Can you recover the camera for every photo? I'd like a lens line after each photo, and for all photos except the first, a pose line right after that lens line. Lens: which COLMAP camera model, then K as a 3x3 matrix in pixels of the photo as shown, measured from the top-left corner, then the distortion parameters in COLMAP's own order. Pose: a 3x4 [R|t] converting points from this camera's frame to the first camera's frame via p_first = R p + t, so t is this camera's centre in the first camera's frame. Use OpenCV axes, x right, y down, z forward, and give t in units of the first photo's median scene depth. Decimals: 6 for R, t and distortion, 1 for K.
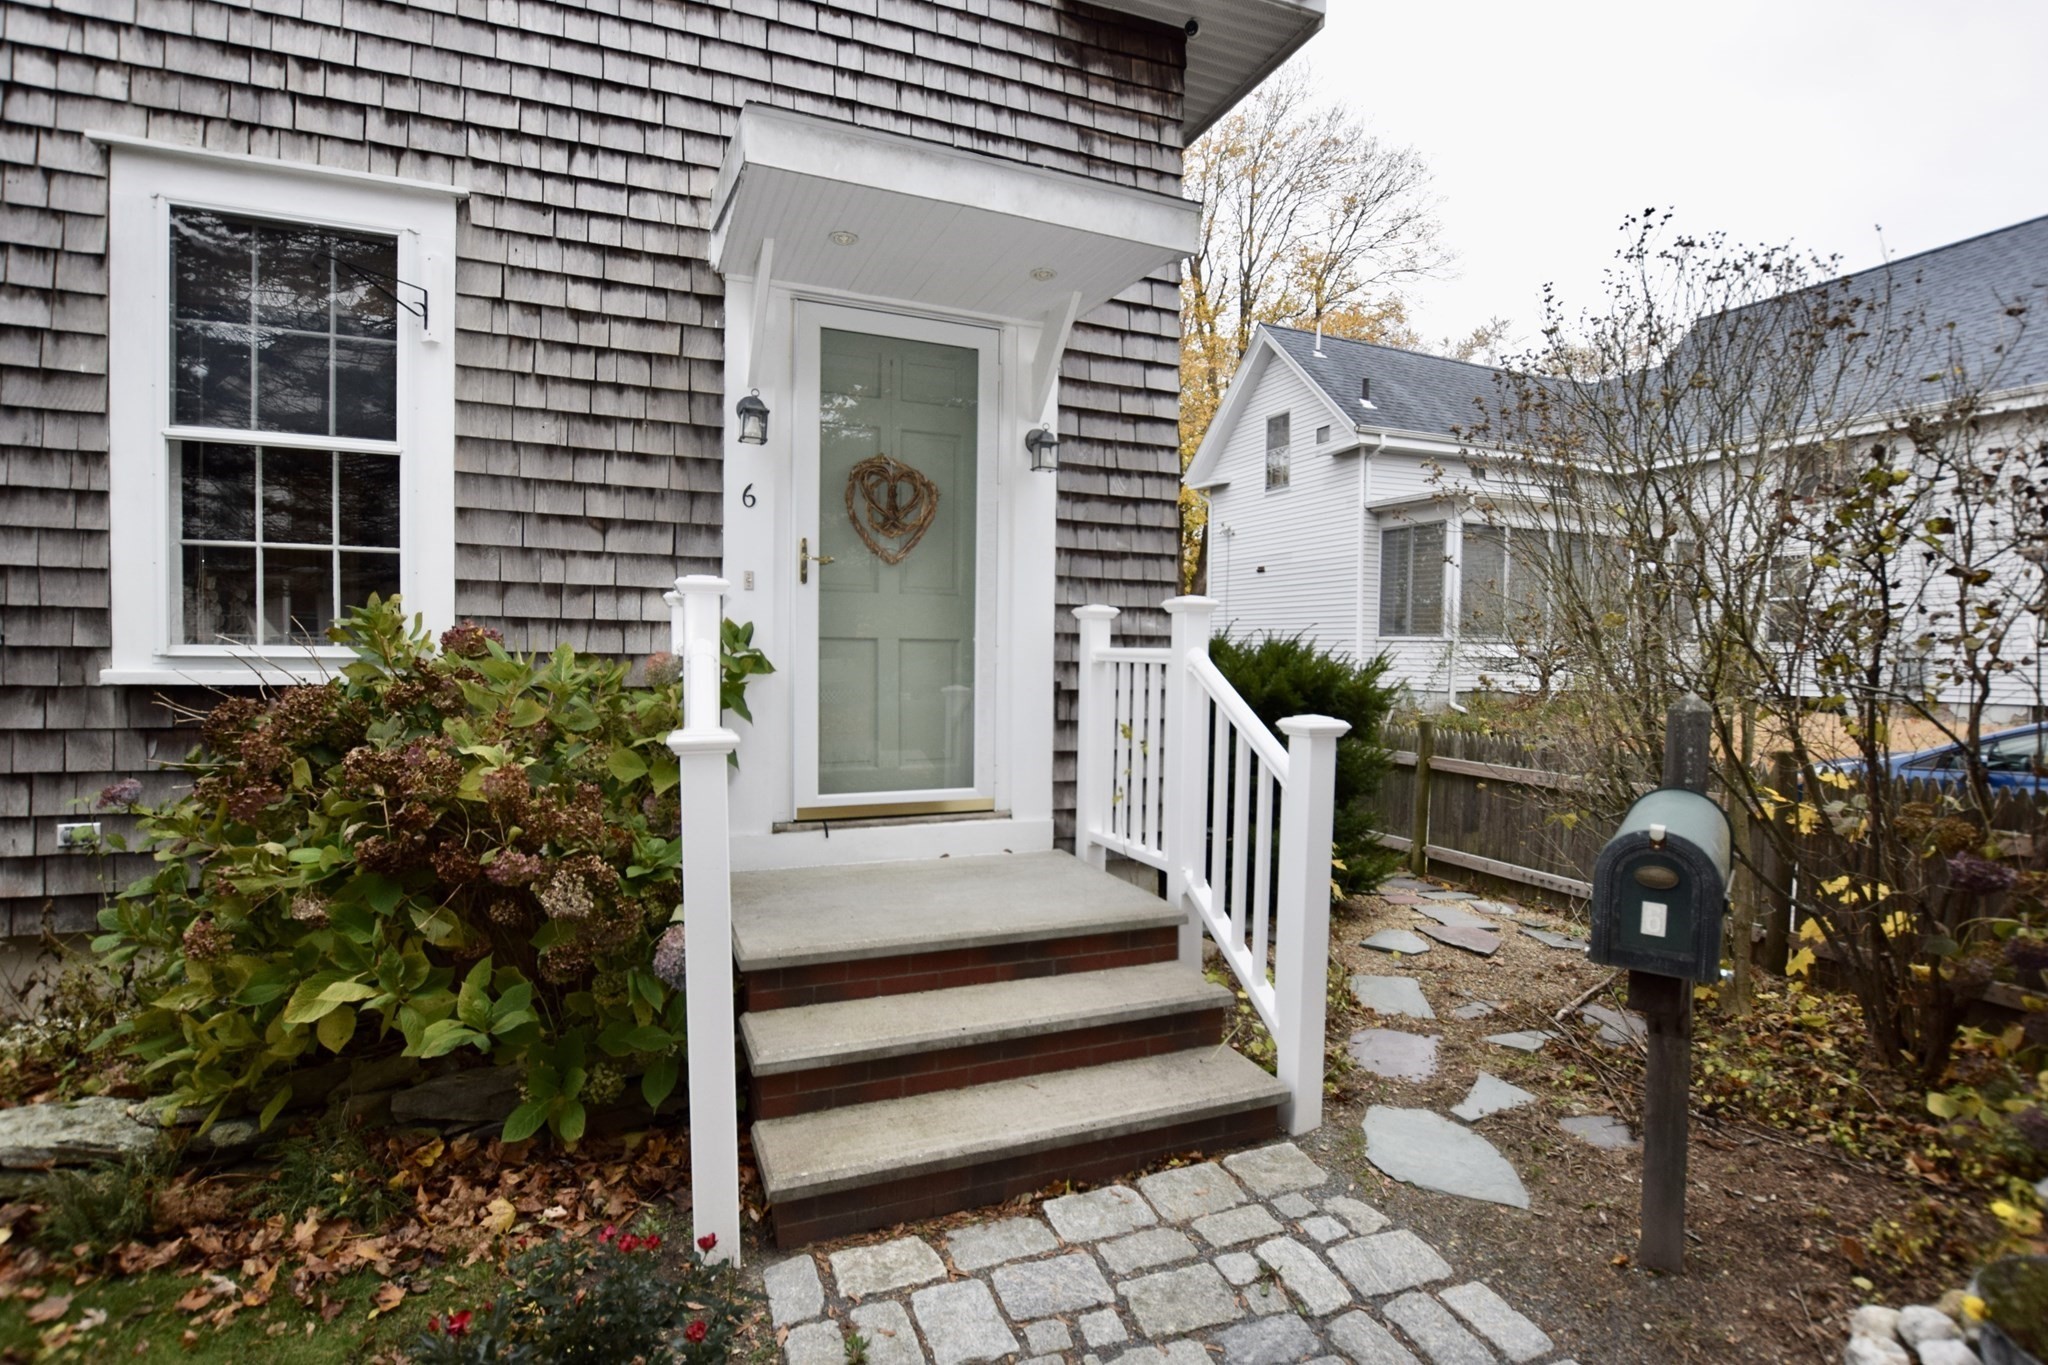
lens RADIAL K [[952.7, 0, 1012.5], [0, 952.7, 692.7], [0, 0, 1]] dist [-0.028982, -0.000066]
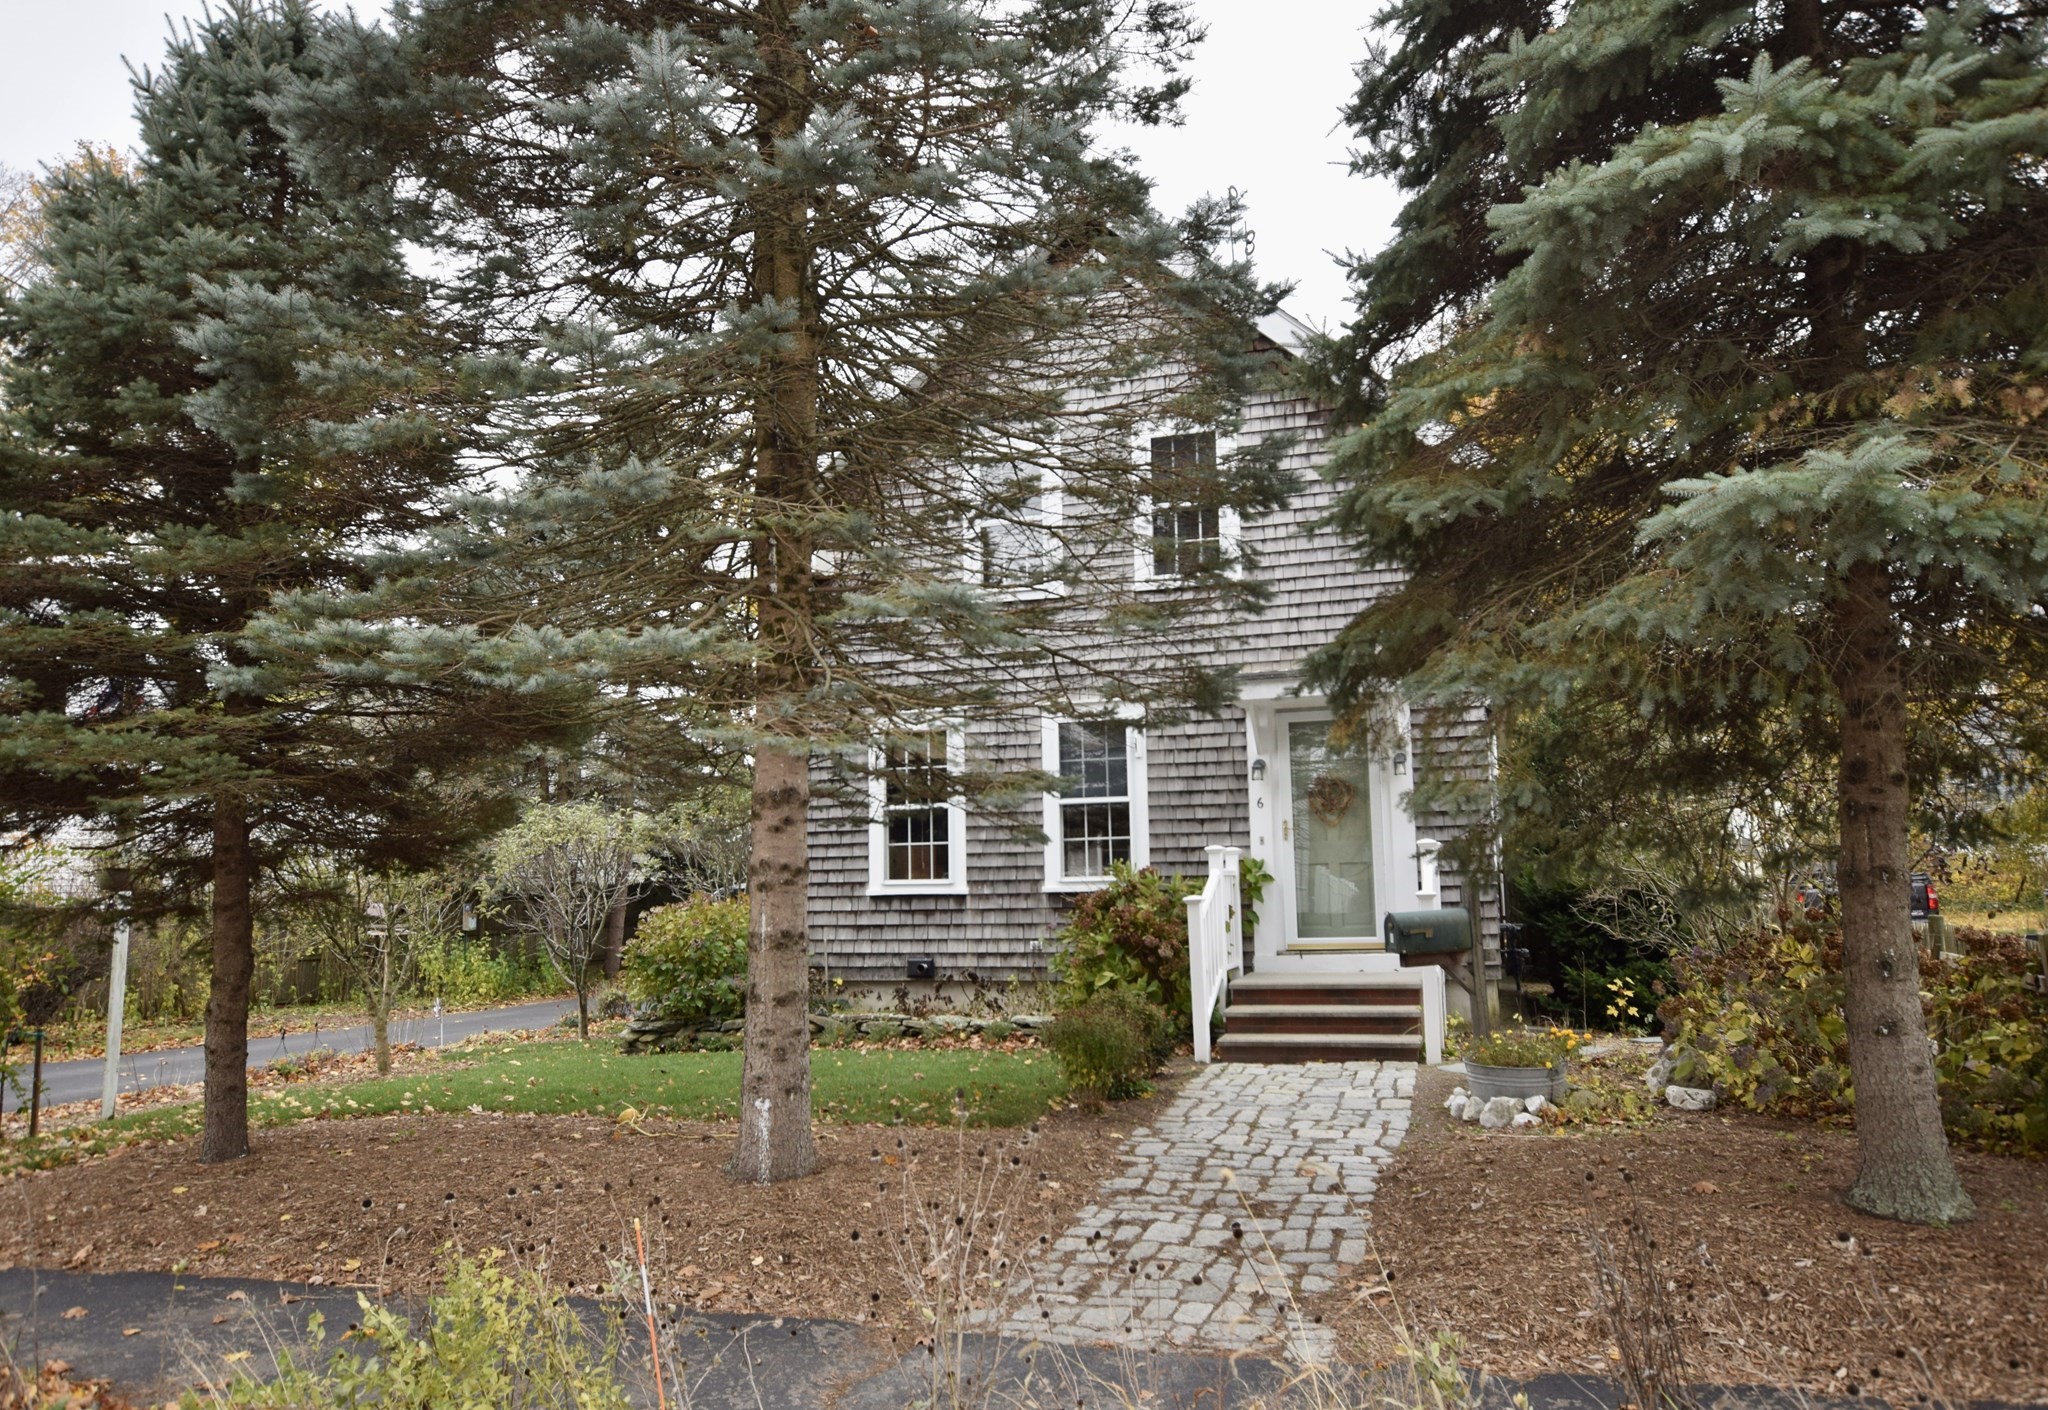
lens RADIAL K [[1457.9, 0, 1053.4], [0, 1457.9, 718.6], [0, 0, 1]] dist [0.001015, -0.002814]
pose [[0.770277, -0.102424, -0.629430, 1.657457], [0.010144, 0.988861, -0.148499, 0.111315], [0.637629, 0.108000, 0.762736, -2.119703]]
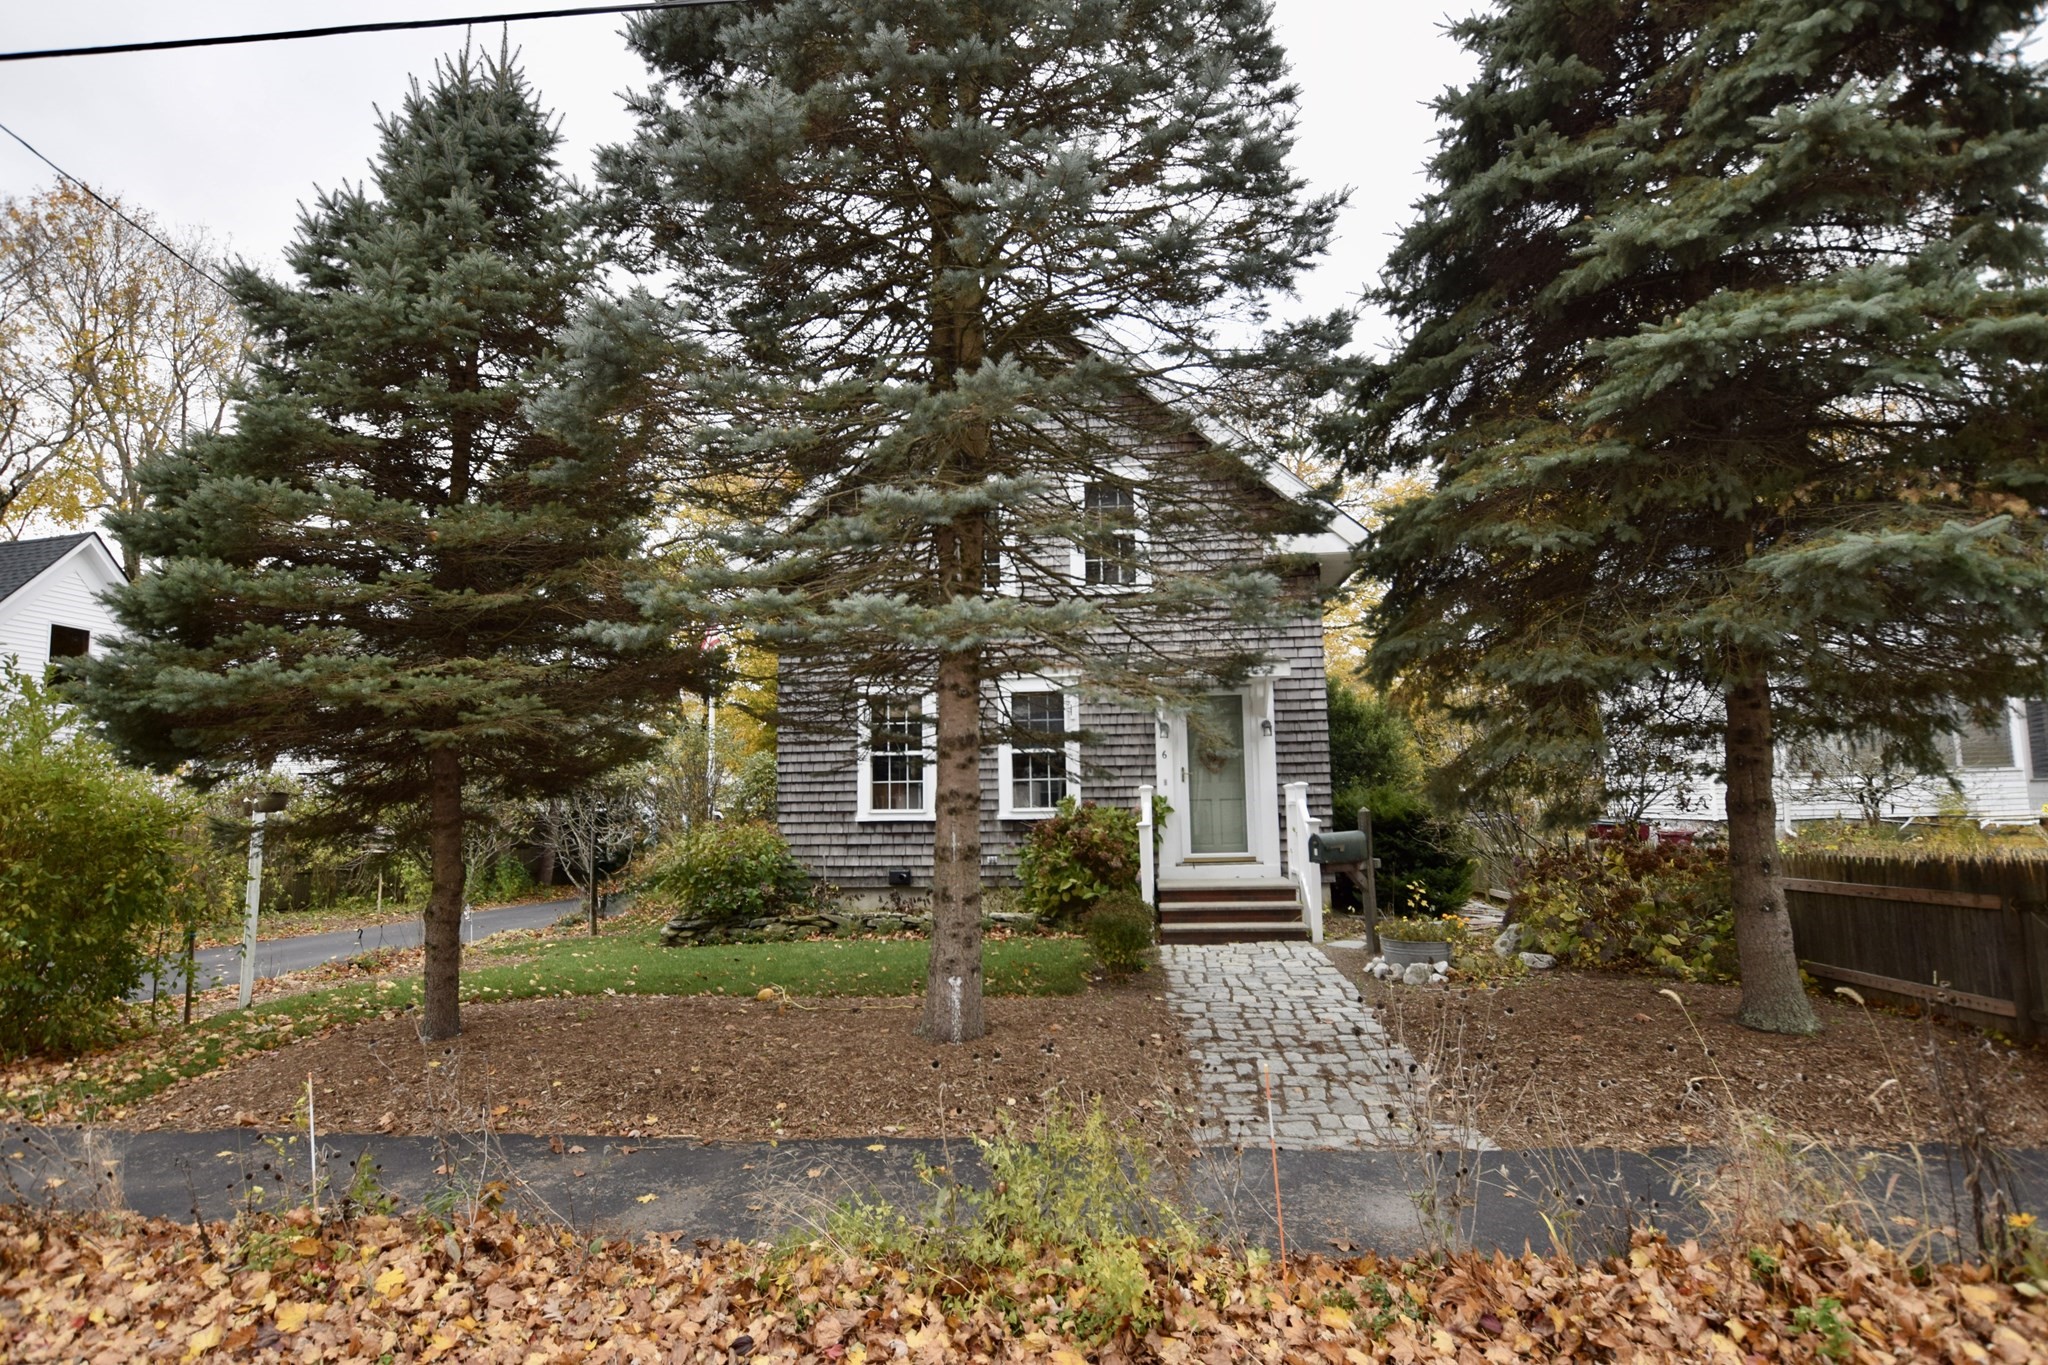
lens RADIAL K [[1082.0, 0, 1028.5], [0, 1082.0, 689.3], [0, 0, 1]] dist [-0.029448, 0.000602]
pose [[0.883014, -0.081558, -0.462206, 1.041236], [0.012073, 0.988407, -0.151344, 0.116455], [0.469191, 0.128059, 0.873762, -2.461419]]
